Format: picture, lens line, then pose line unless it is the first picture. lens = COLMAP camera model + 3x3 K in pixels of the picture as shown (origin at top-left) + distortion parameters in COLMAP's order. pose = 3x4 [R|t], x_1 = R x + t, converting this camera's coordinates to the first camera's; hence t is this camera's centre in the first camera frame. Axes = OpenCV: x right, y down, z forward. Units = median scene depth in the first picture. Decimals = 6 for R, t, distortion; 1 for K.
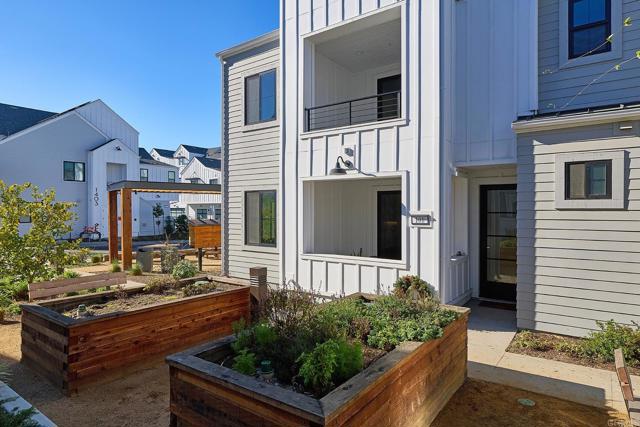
lens RADIAL K [[375.3, 0, 318.3], [0, 375.3, 211.2], [0, 0, 1]] dist [0.003684, -0.000601]
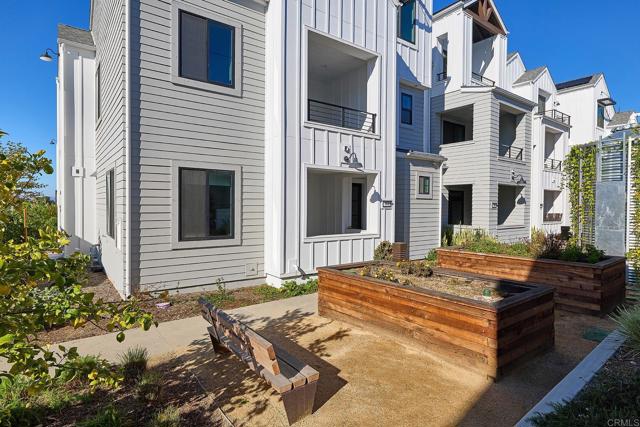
lens RADIAL K [[347.8, 0, 317.1], [0, 347.8, 213.7], [0, 0, 1]] dist [0.027680, 0.000178]
pose [[0.295906, -0.012473, 0.955136, -1.000420], [0.005346, 0.999921, 0.011401, 0.038752], [-0.955202, 0.001733, 0.295949, 0.720221]]
